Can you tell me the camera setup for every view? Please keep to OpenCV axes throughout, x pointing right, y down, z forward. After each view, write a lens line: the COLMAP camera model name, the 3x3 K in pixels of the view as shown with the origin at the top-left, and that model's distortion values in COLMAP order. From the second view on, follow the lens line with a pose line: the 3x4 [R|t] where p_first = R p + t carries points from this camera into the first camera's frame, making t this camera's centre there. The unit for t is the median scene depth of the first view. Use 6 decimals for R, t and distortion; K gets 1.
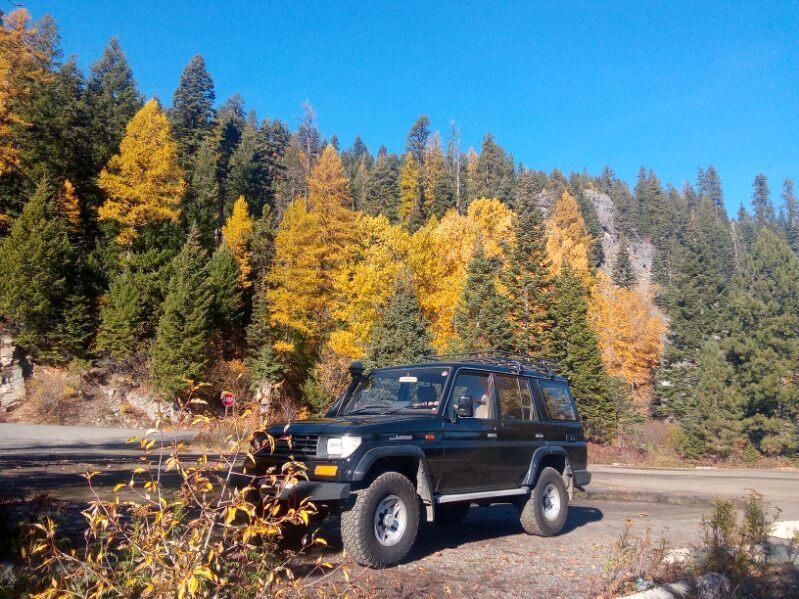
lens RADIAL K [[647.4, 0, 399.5], [0, 647.4, 299.5], [0, 0, 1]] dist [0.078814, -0.163195]
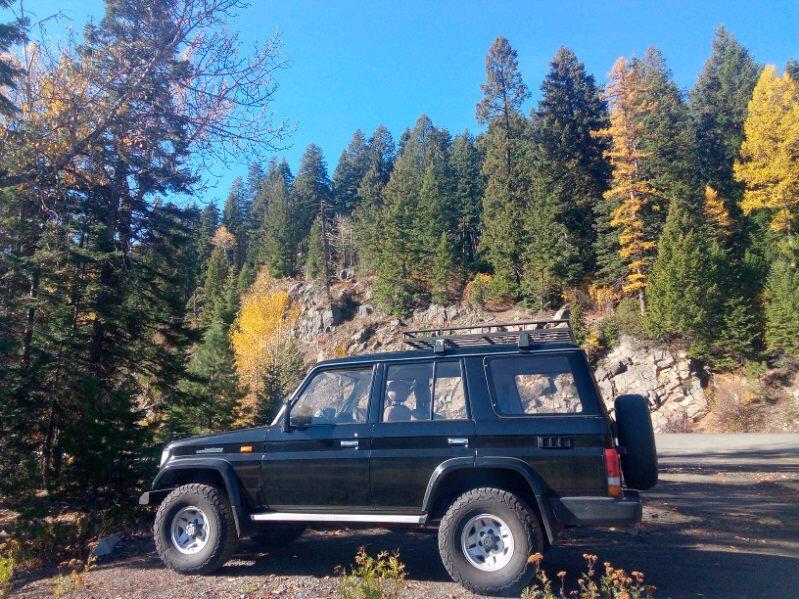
lens RADIAL K [[647.4, 0, 399.5], [0, 647.4, 299.5], [0, 0, 1]] dist [0.078814, -0.163195]
pose [[0.383403, -0.218394, -0.897389, 0.166652], [0.208454, 0.967031, -0.146282, 0.030976], [0.899750, -0.130979, 0.416287, 0.138362]]
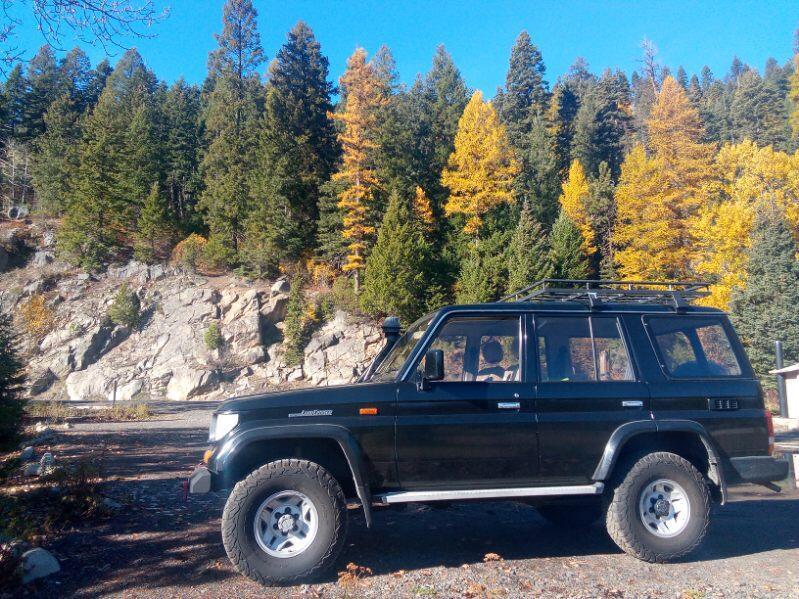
lens RADIAL K [[631.9, 0, 399.5], [0, 631.9, 299.5], [0, 0, 1]] dist [0.122269, -0.226738]
pose [[0.800867, -0.124778, -0.585698, 0.083486], [0.147040, 0.989083, -0.009659, 0.016593], [0.580509, -0.078385, 0.810472, 0.075105]]
